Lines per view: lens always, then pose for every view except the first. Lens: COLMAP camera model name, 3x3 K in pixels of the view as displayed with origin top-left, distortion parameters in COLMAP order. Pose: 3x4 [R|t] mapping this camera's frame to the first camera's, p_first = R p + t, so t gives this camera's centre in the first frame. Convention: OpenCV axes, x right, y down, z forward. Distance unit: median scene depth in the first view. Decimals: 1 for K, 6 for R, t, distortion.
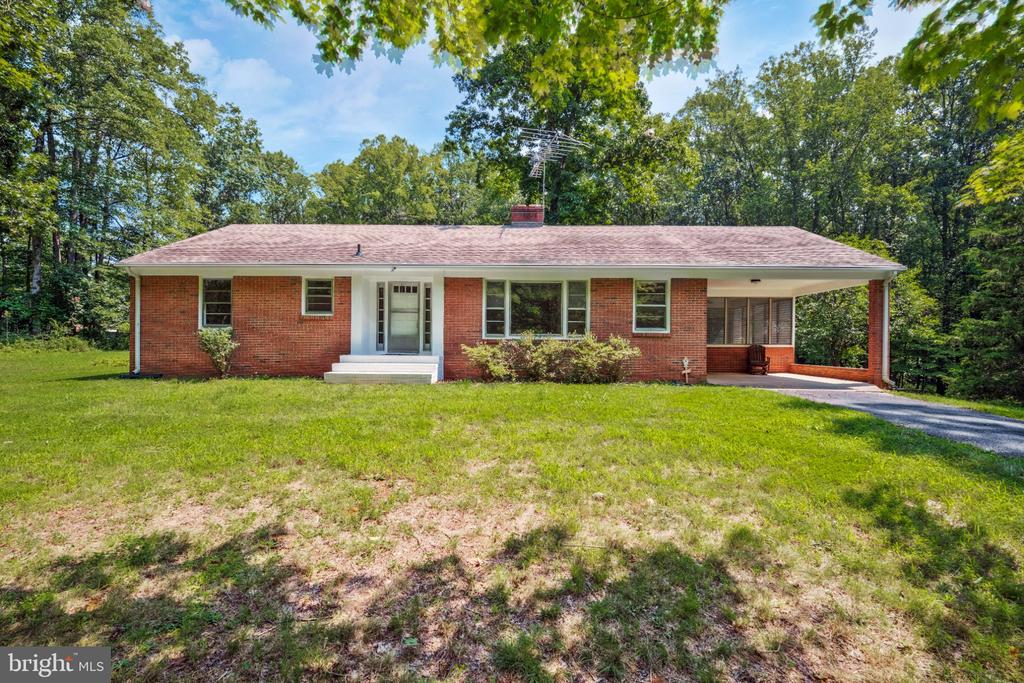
lens RADIAL K [[419.2, 0, 509.7], [0, 419.2, 344.8], [0, 0, 1]] dist [-0.003434, -0.000268]
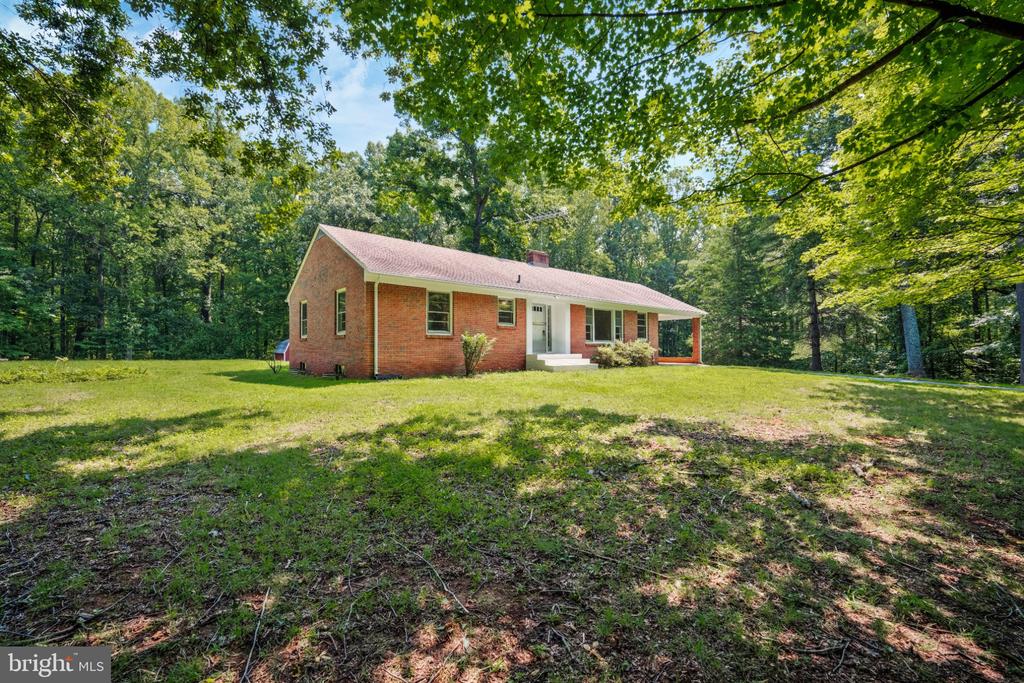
lens RADIAL K [[419.2, 0, 509.7], [0, 419.2, 344.8], [0, 0, 1]] dist [-0.003434, -0.000268]
pose [[0.744300, -0.003010, 0.667839, -1.293353], [0.004022, 0.999992, 0.000025, -0.007548], [-0.667833, 0.002668, 0.744306, -0.018754]]
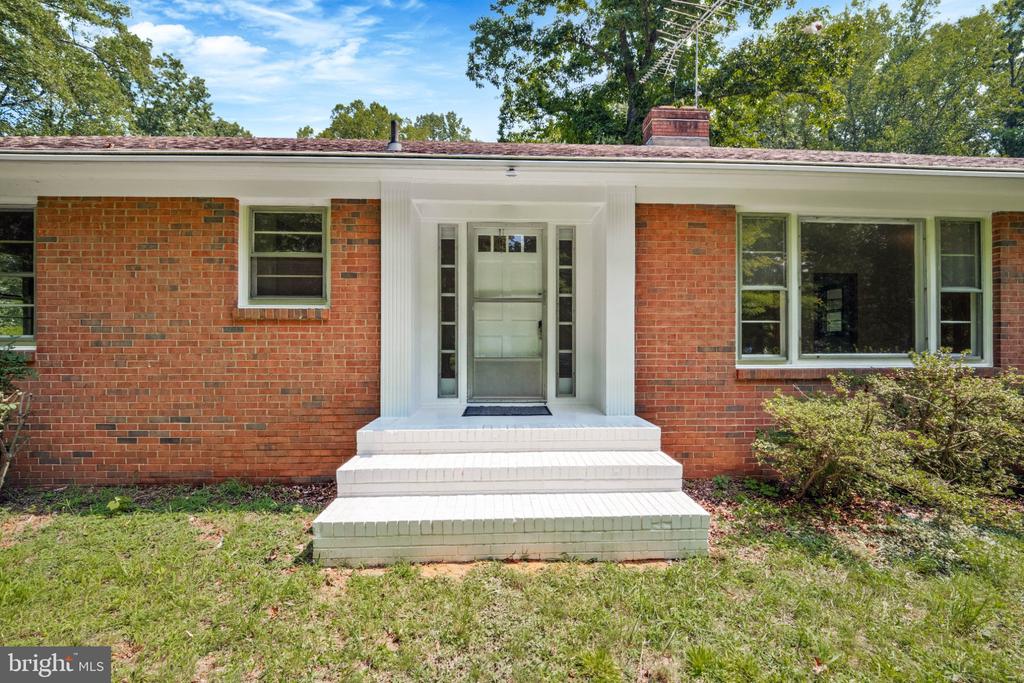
lens RADIAL K [[419.2, 0, 509.7], [0, 419.2, 344.8], [0, 0, 1]] dist [-0.003434, -0.000268]
pose [[0.997708, -0.009059, 0.067063, -0.275679], [0.008770, 0.999951, 0.004602, -0.036906], [-0.067101, -0.004004, 0.997738, 0.597413]]
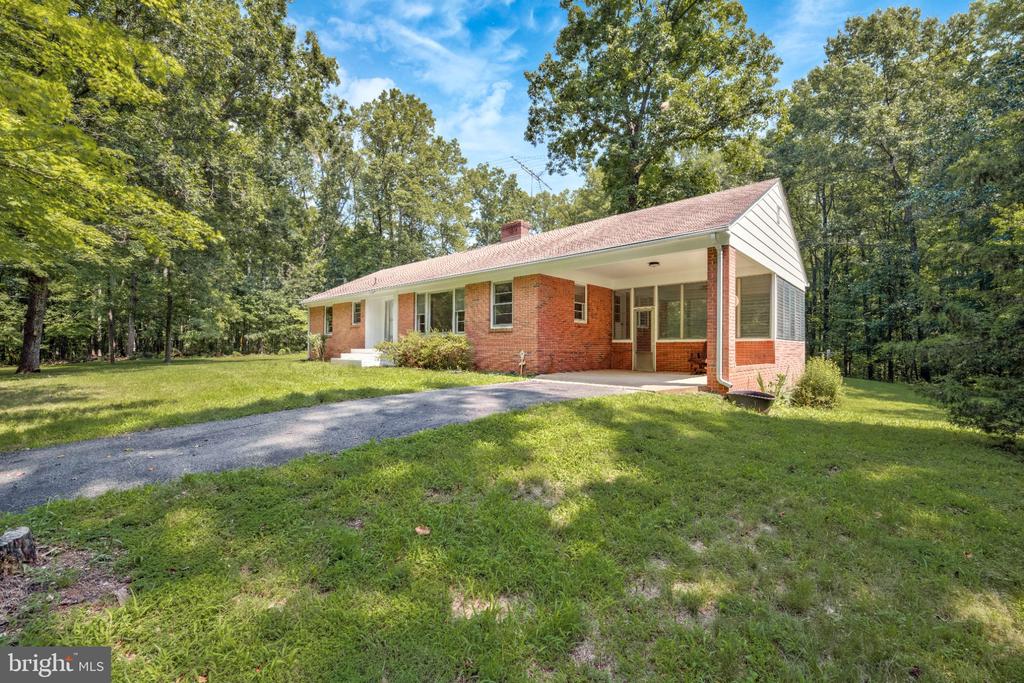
lens RADIAL K [[422.9, 0, 494.2], [0, 422.9, 338.7], [0, 0, 1]] dist [0.000240, -0.000019]
pose [[0.728800, -0.014510, -0.684573, 1.007183], [-0.011787, 0.999361, -0.033731, 0.033585], [0.684626, 0.032652, 0.728163, 0.171544]]
